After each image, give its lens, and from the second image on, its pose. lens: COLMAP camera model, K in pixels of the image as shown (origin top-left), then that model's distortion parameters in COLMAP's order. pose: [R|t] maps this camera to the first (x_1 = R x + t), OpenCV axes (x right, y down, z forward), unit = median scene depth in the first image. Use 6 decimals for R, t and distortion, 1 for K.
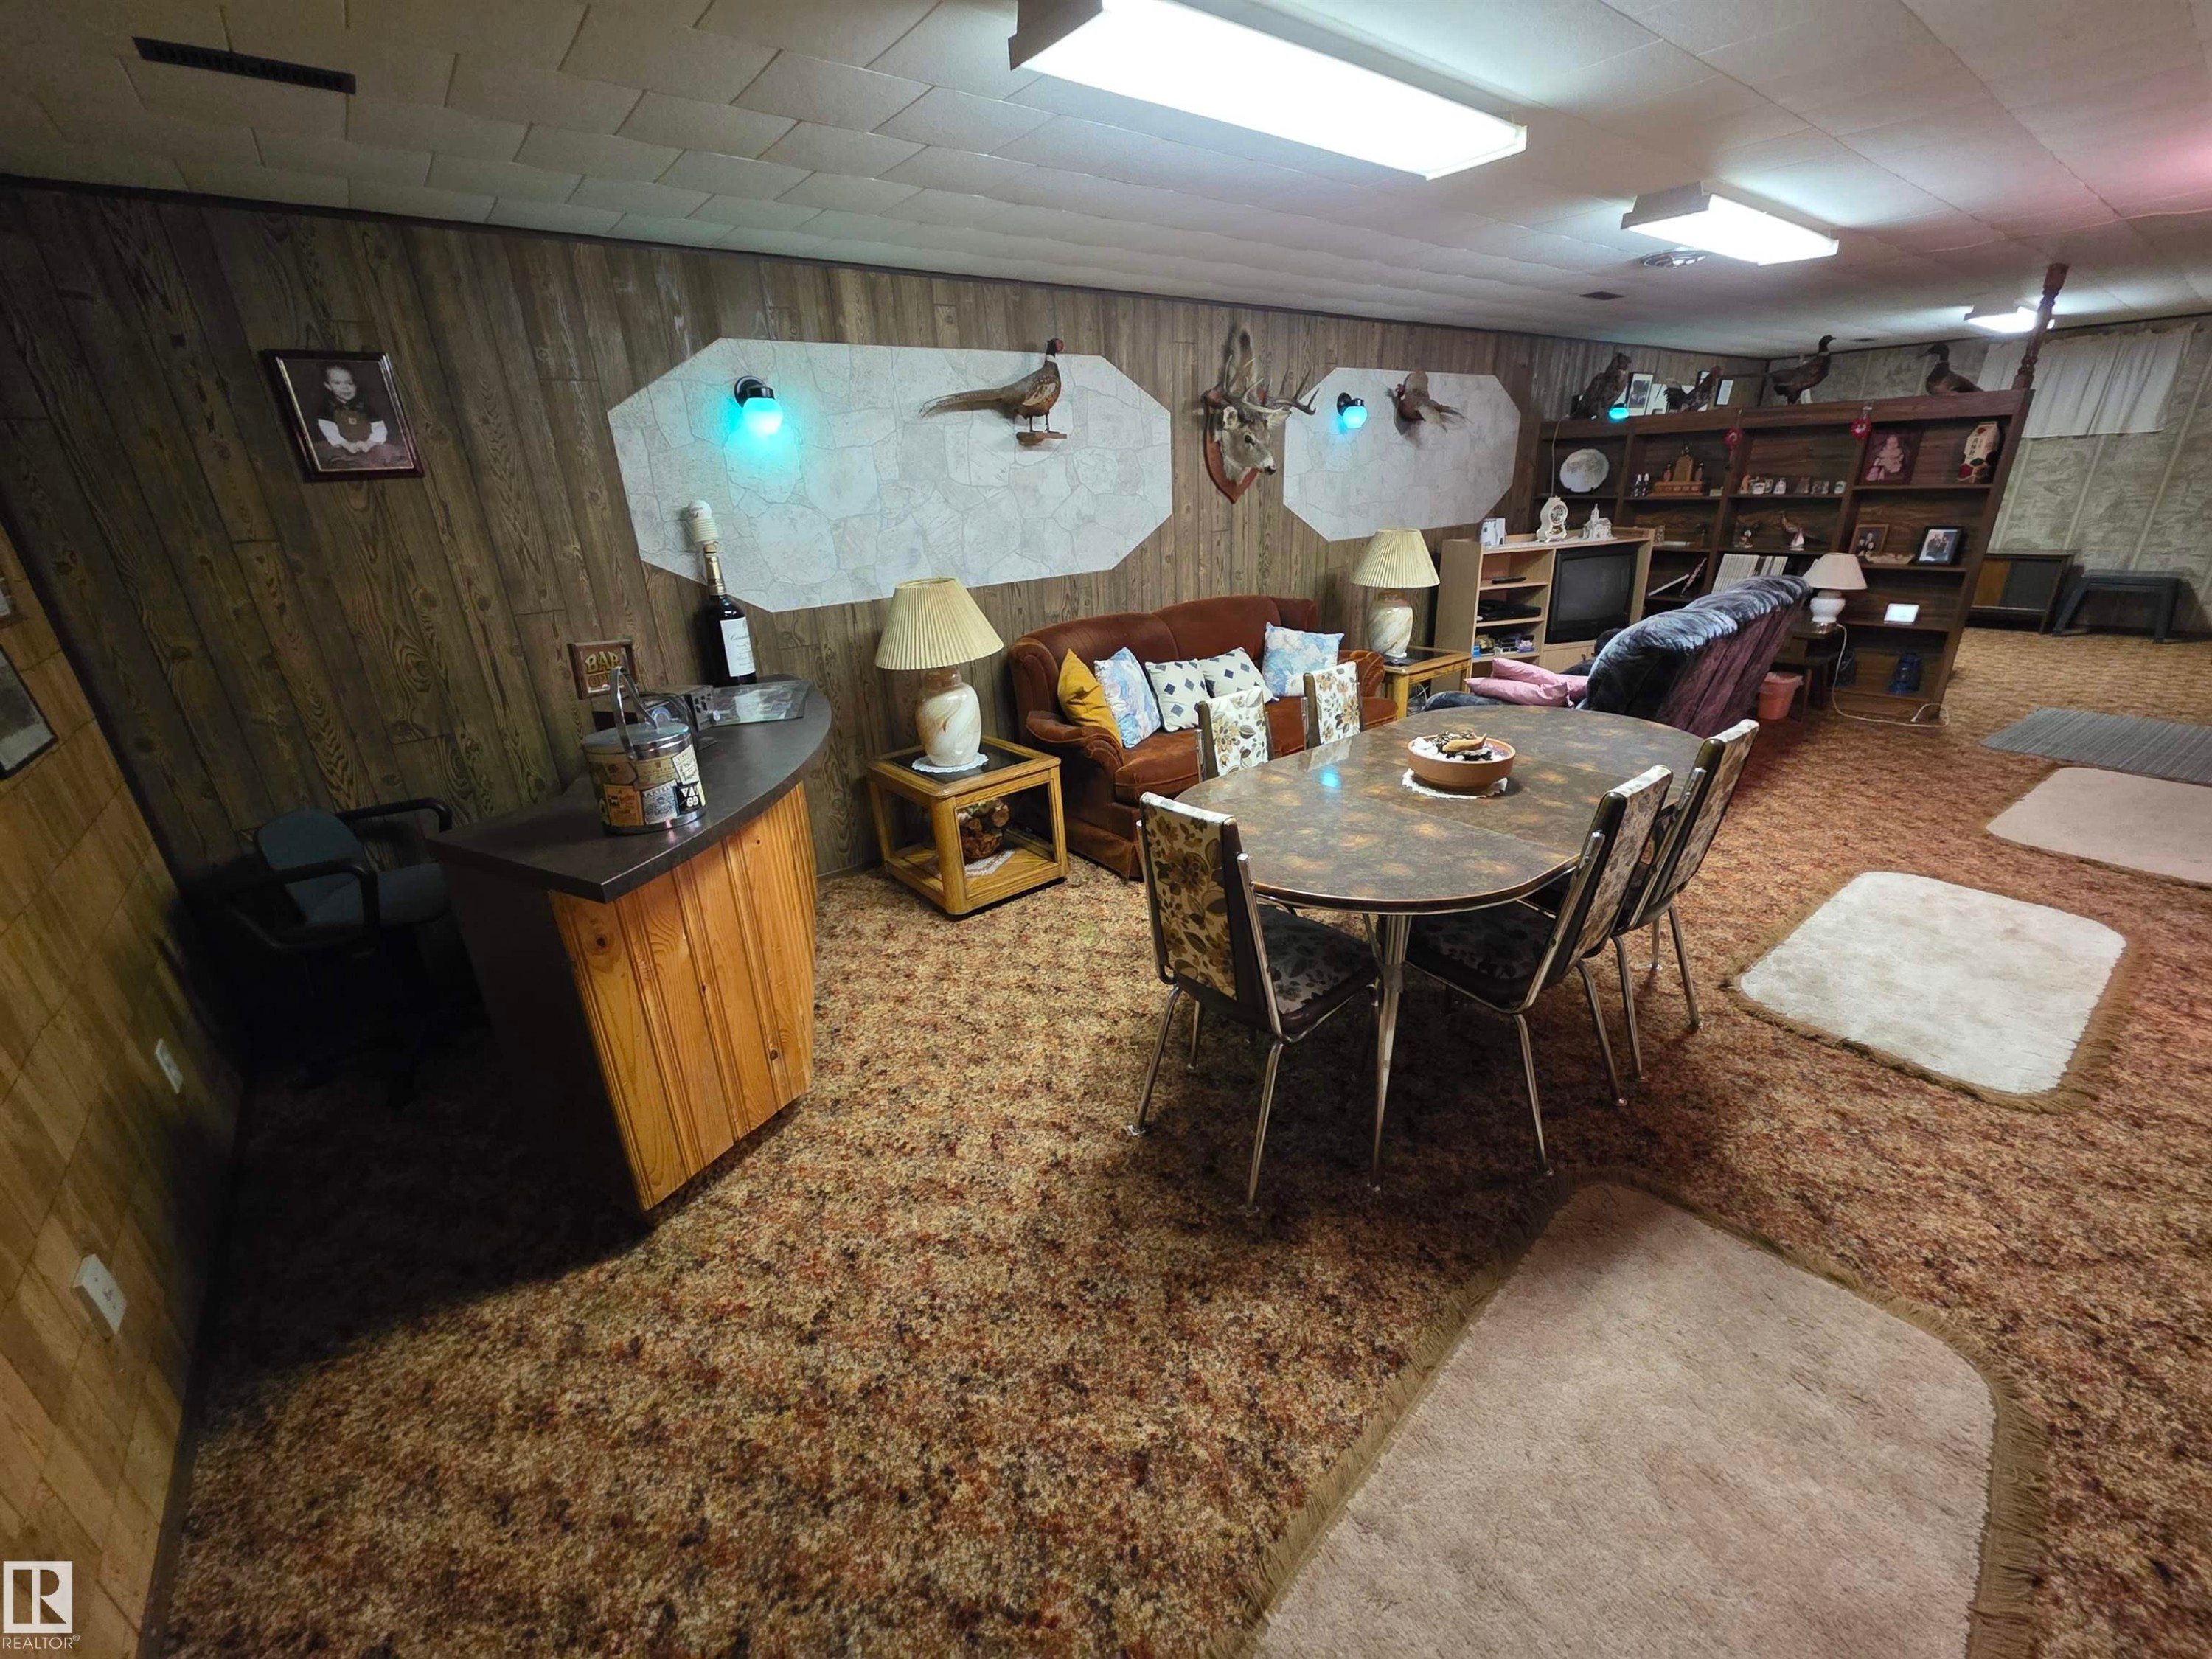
lens RADIAL K [[881.9, 0, 1103.4], [0, 881.9, 822.5], [0, 0, 1]] dist [-0.000018, 0.001536]
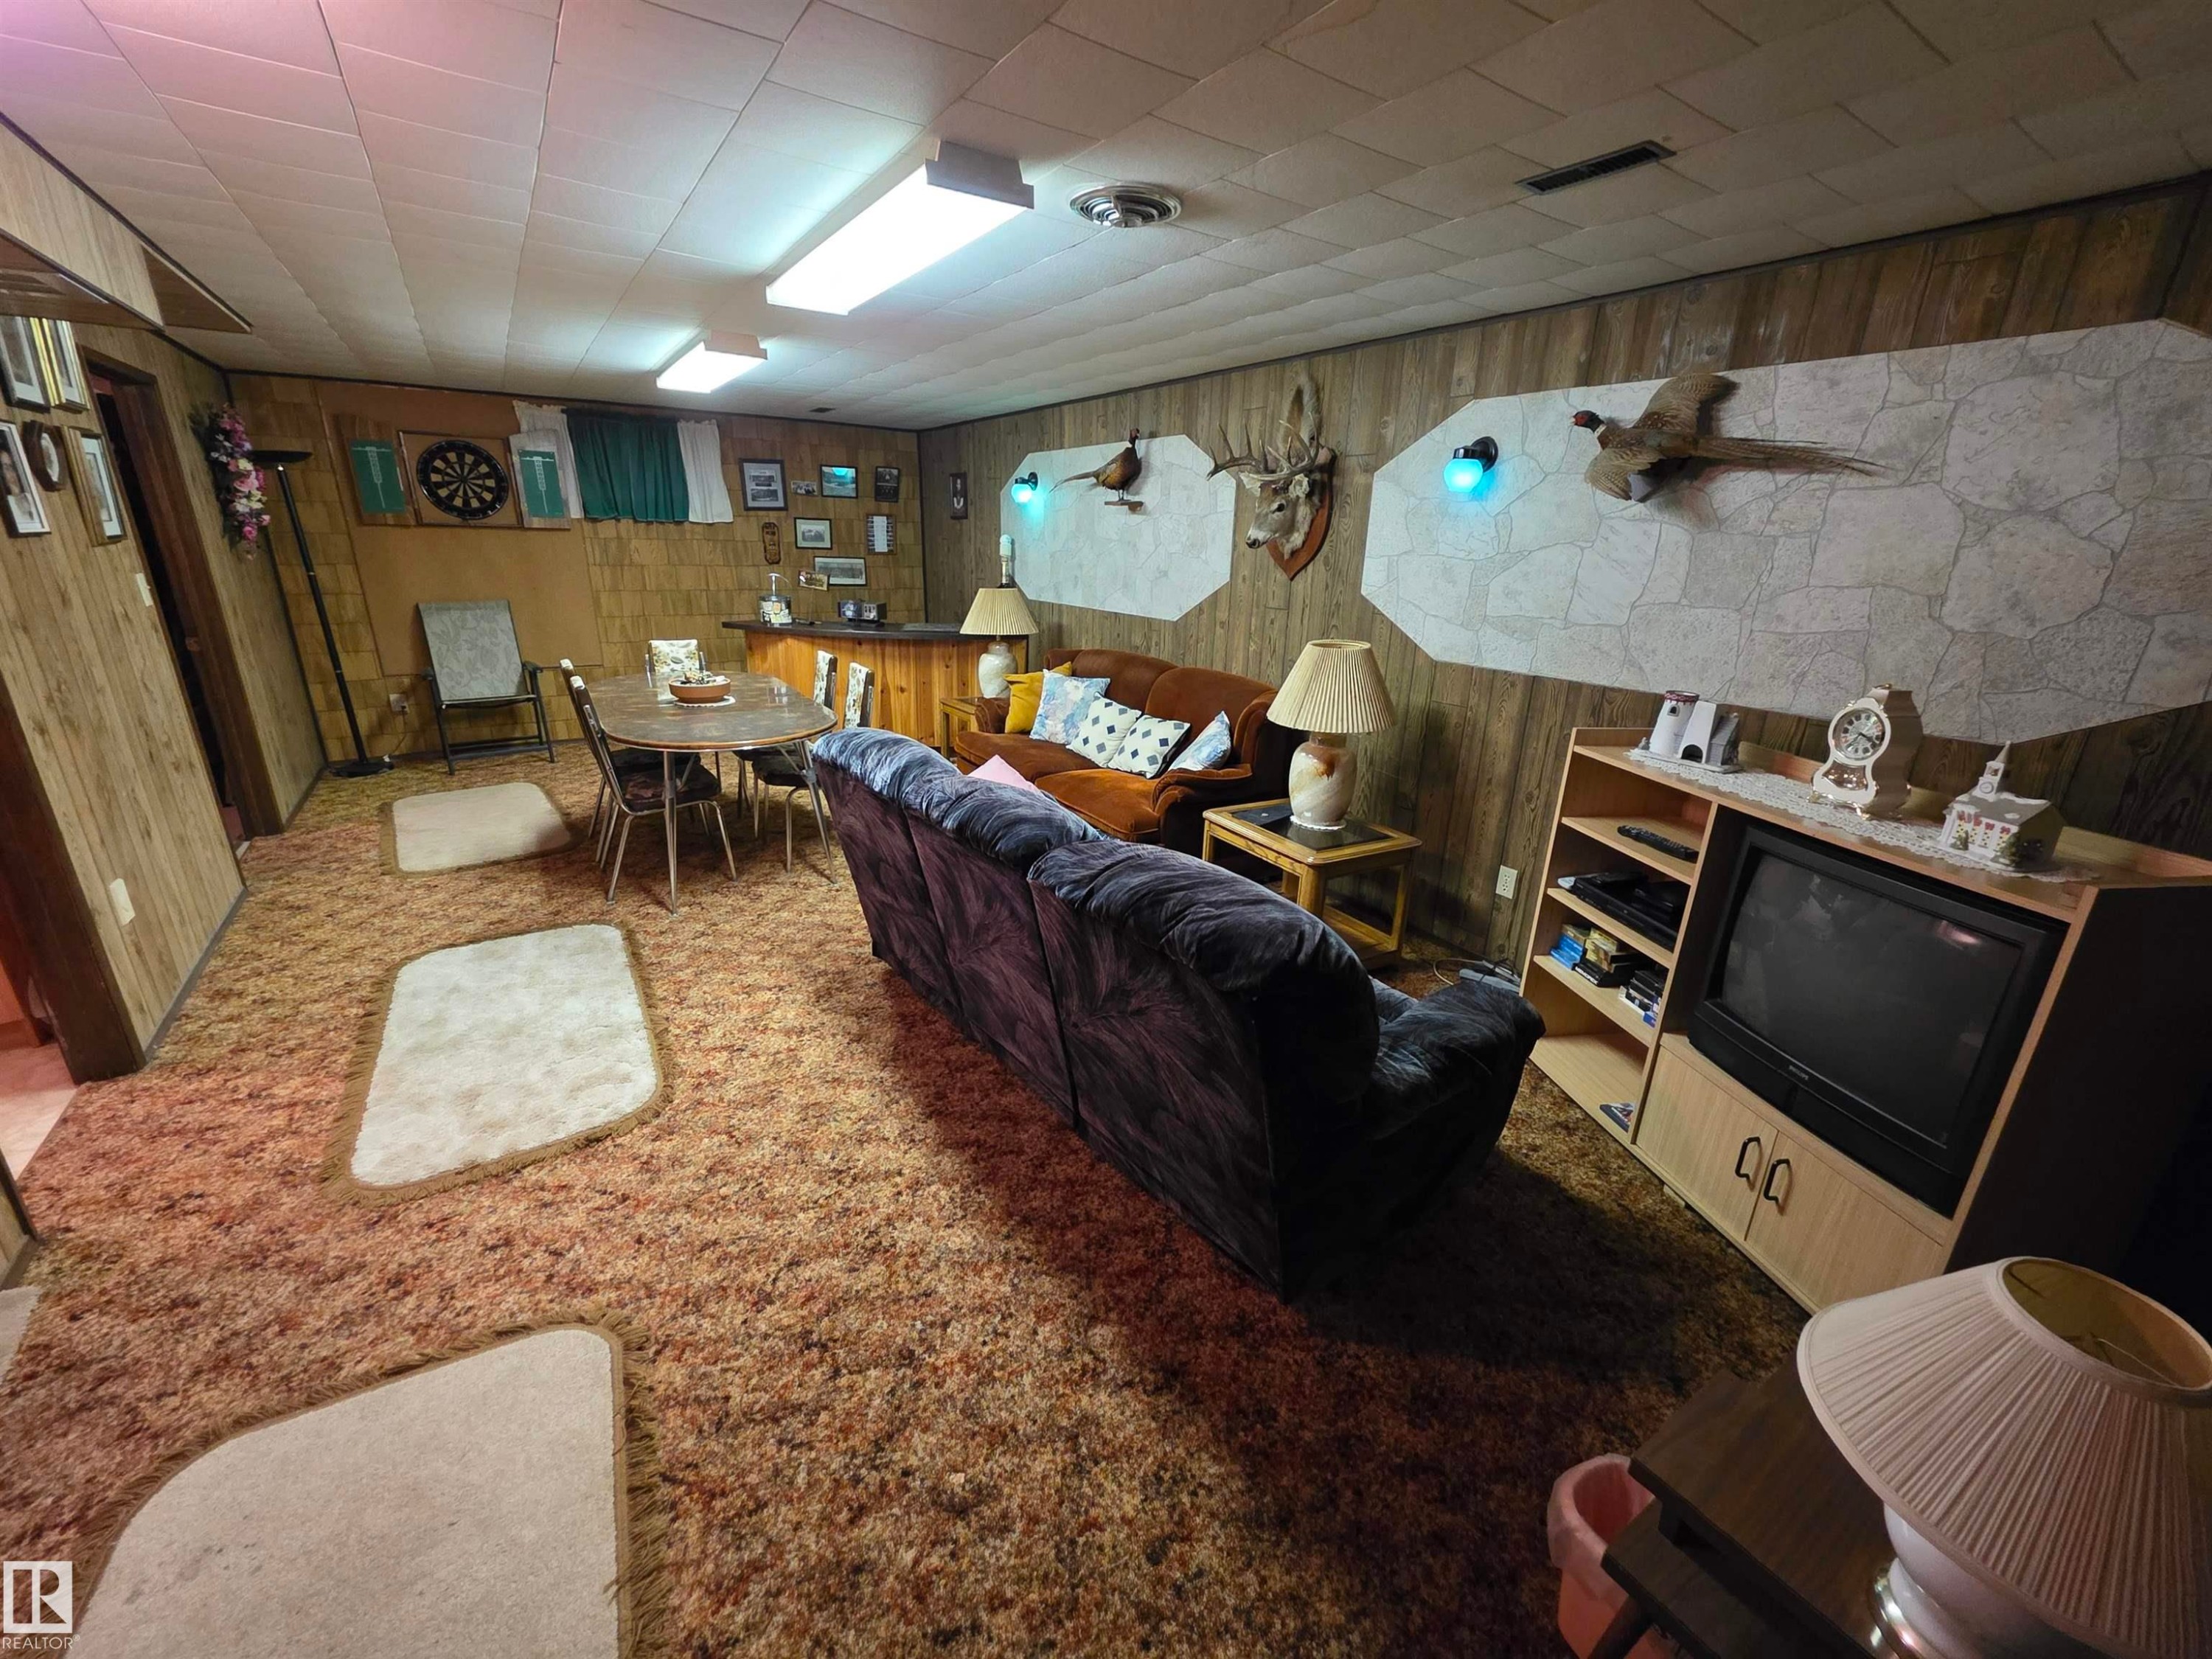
lens RADIAL K [[879.1, 0, 1111.3], [0, 879.1, 825.3], [0, 0, 1]] dist [0.002208, -0.000325]
pose [[-0.082671, 0.350922, -0.932748, 1.969724], [-0.392904, 0.848664, 0.354112, -0.743109], [0.915856, 0.395755, 0.067719, 1.652202]]
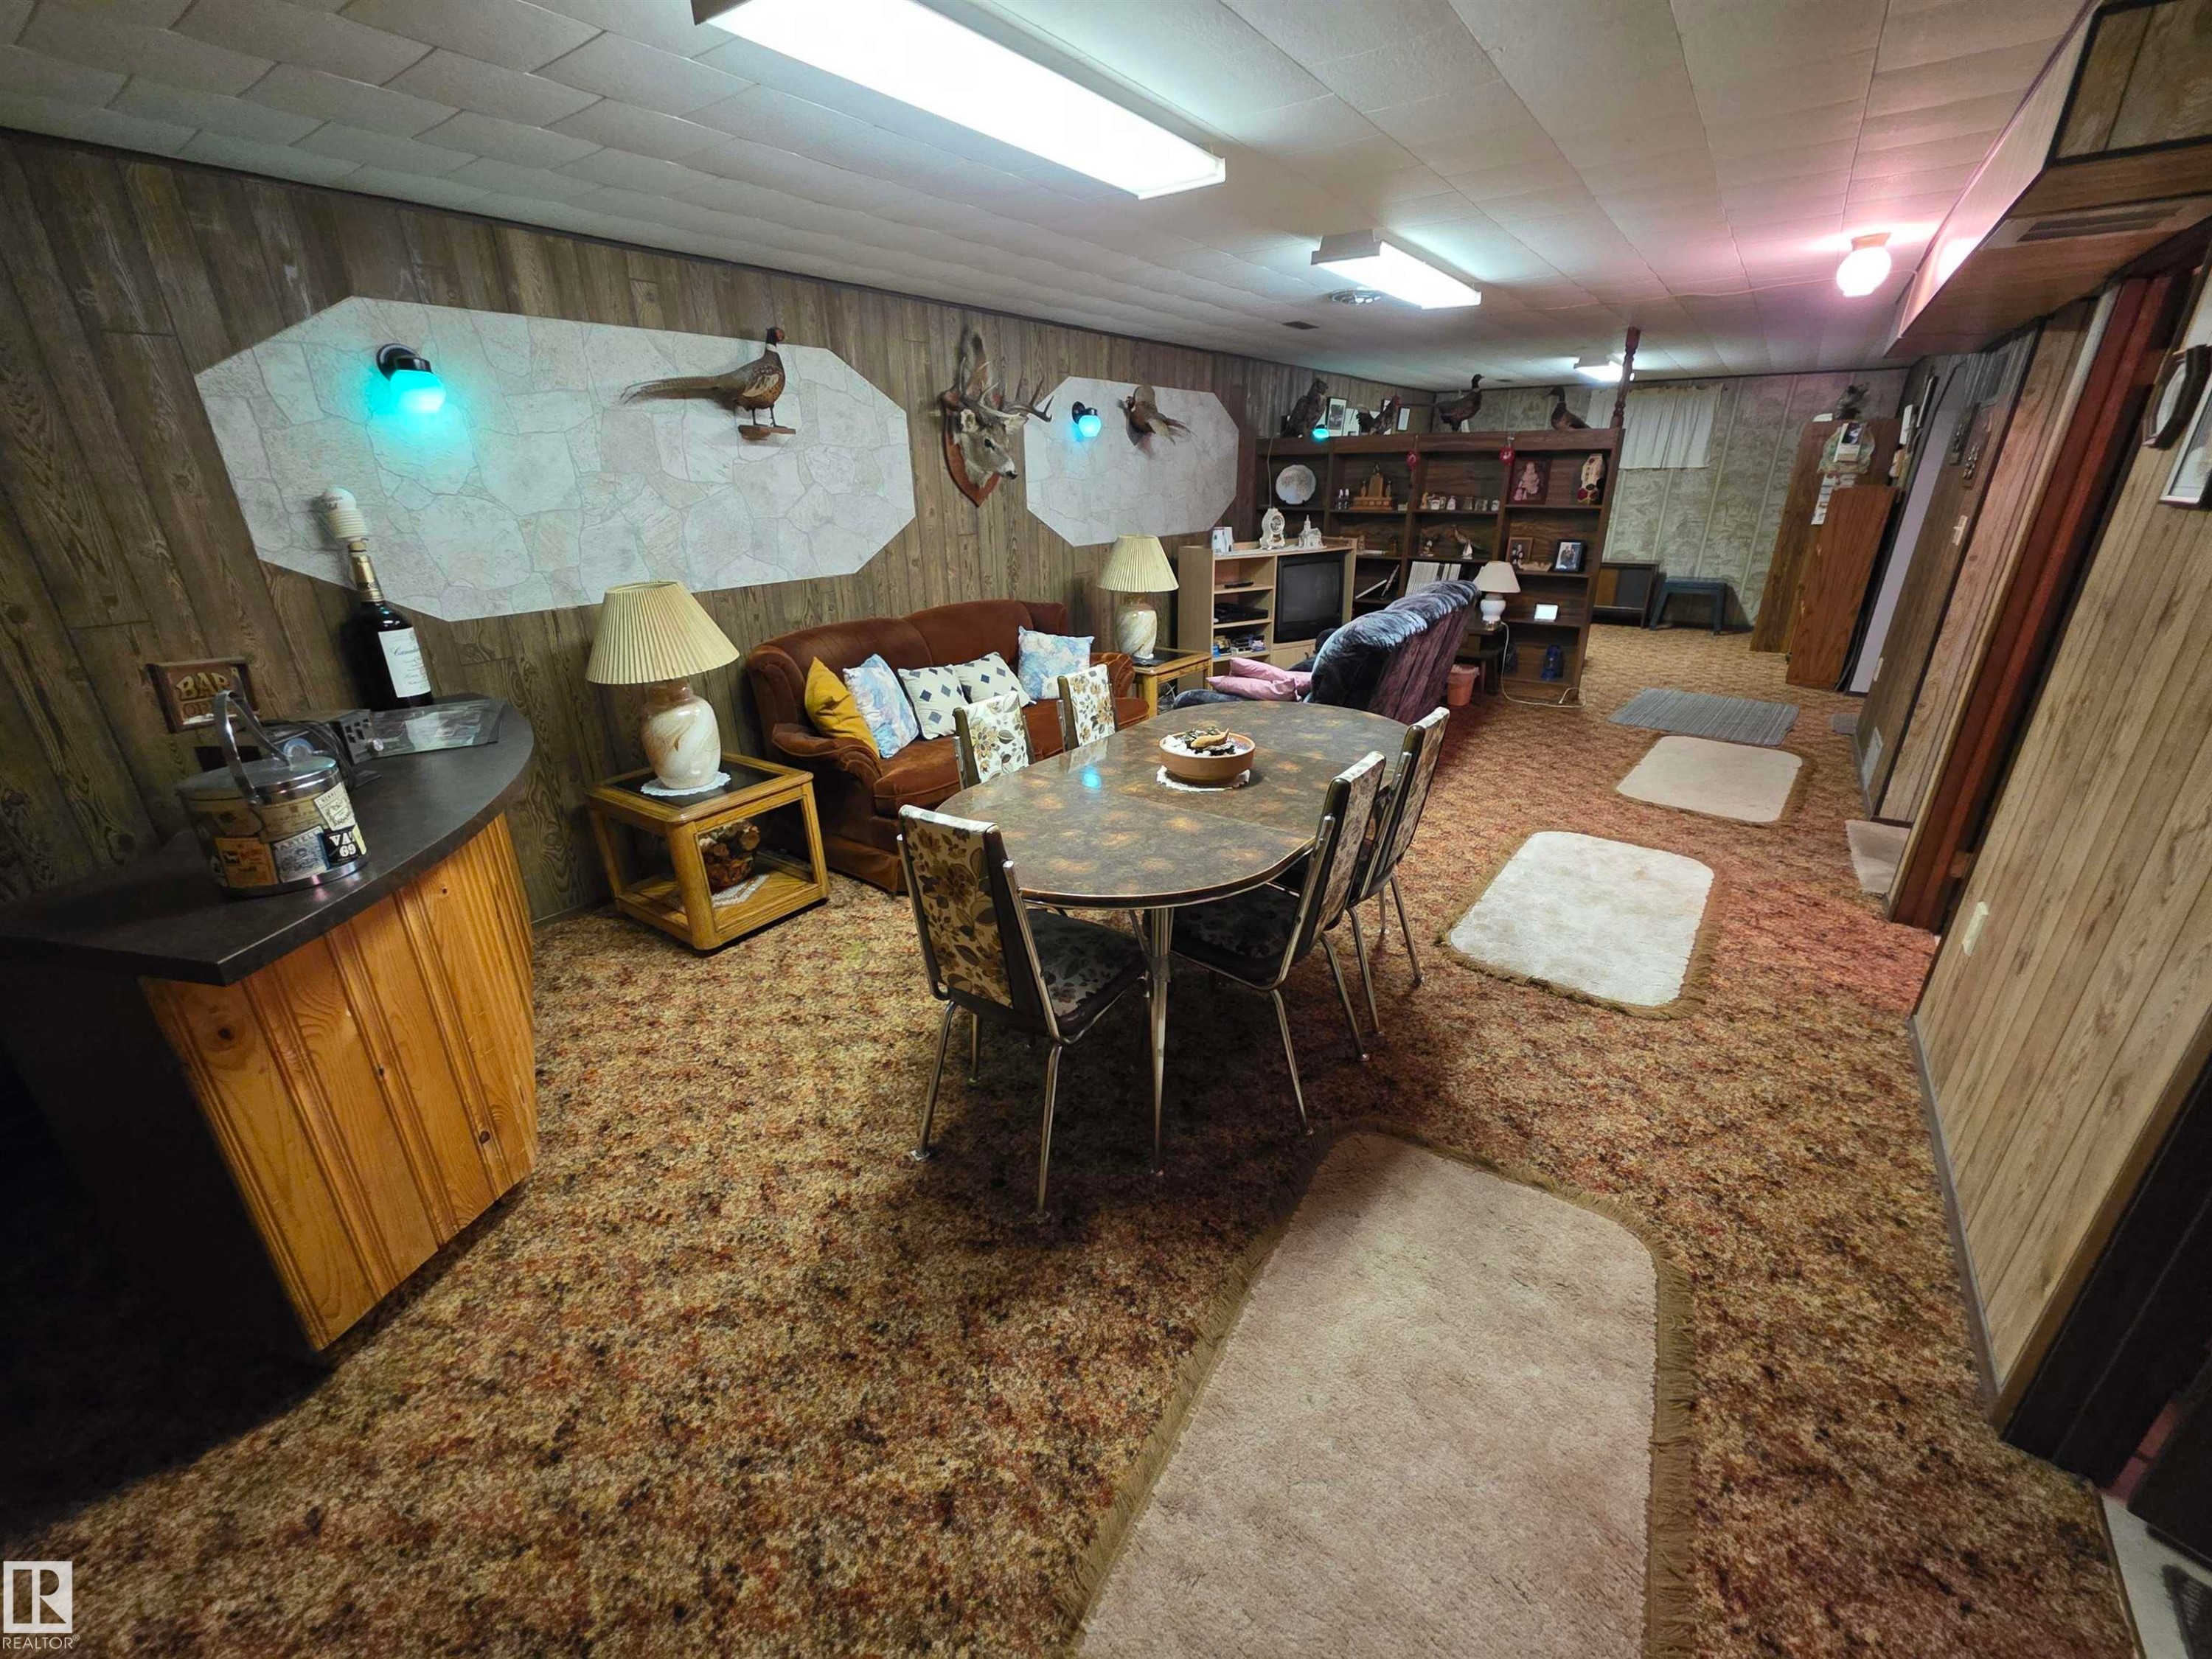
lens RADIAL K [[880.3, 0, 1101.2], [0, 880.3, 825.8], [0, 0, 1]] dist [0.003600, -0.000625]
pose [[0.964689, -0.069339, 0.254101, 0.008179], [0.069479, 0.997548, 0.008436, -0.004052], [-0.254062, 0.009516, 0.967141, 0.013669]]
